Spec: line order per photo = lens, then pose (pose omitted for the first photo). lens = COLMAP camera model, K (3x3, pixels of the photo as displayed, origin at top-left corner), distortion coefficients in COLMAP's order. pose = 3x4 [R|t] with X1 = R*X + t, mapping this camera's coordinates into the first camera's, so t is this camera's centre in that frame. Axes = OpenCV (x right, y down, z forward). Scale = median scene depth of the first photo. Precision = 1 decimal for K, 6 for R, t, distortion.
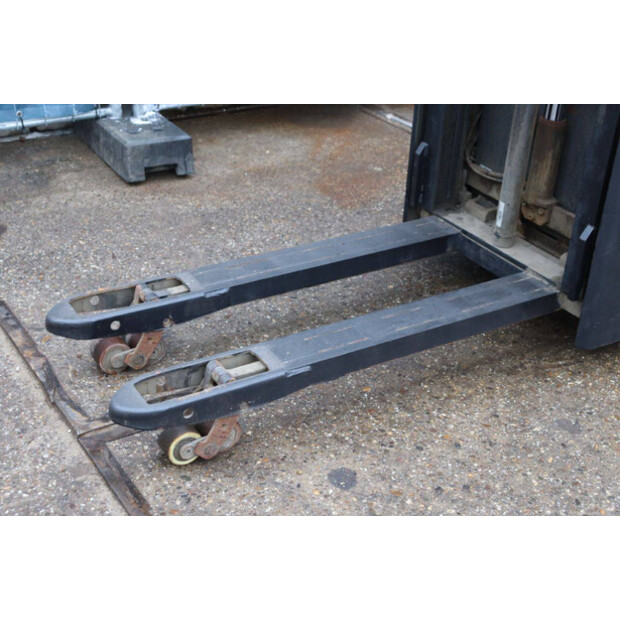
lens RADIAL K [[975.1, 0, 295.2], [0, 975.1, 310.4], [0, 0, 1]] dist [0.175614, 0.001791]
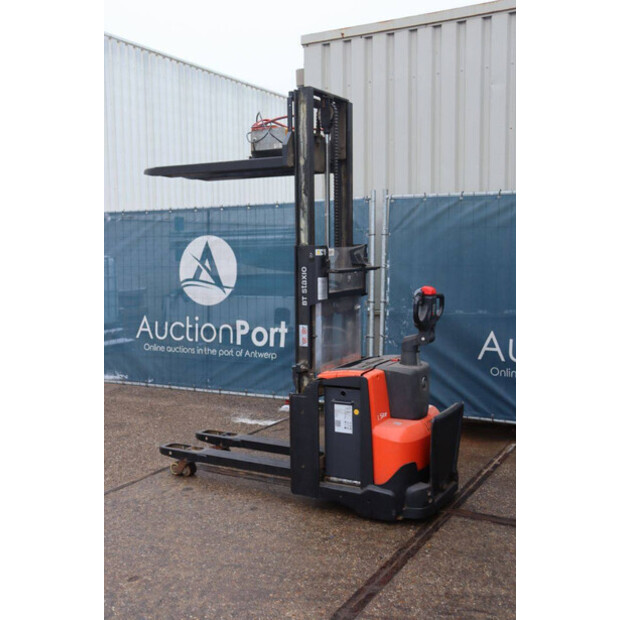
lens RADIAL K [[732.7, 0, 310.0], [0, 732.7, 310.0], [0, 0, 1]] dist [-0.027557, 0.022859]
pose [[0.494222, 0.040842, -0.868376, 1.631190], [-0.399210, 0.898008, -0.184969, -0.043349], [0.772253, 0.438080, 0.460120, 0.015758]]
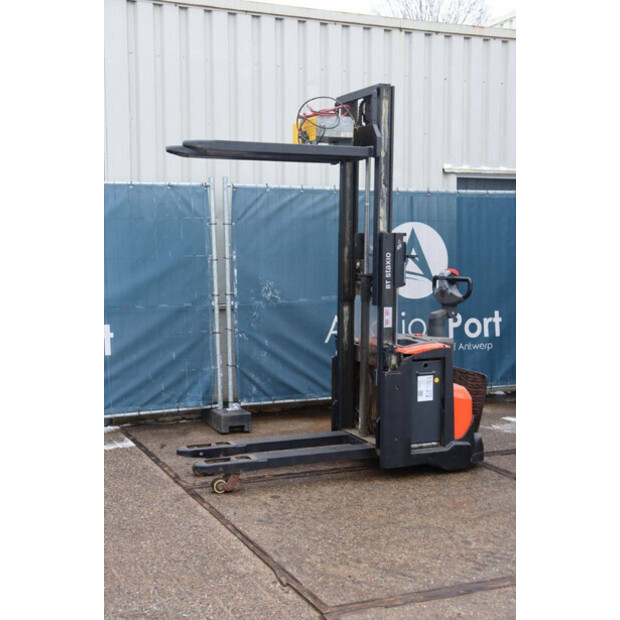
lens RADIAL K [[900.2, 0, 310.0], [0, 900.2, 310.0], [0, 0, 1]] dist [0.030118, 0.009892]
pose [[0.991089, -0.021606, -0.131440, 0.369601], [-0.035409, 0.908522, -0.416334, 0.562767], [0.128411, 0.417278, 0.899661, -1.117249]]
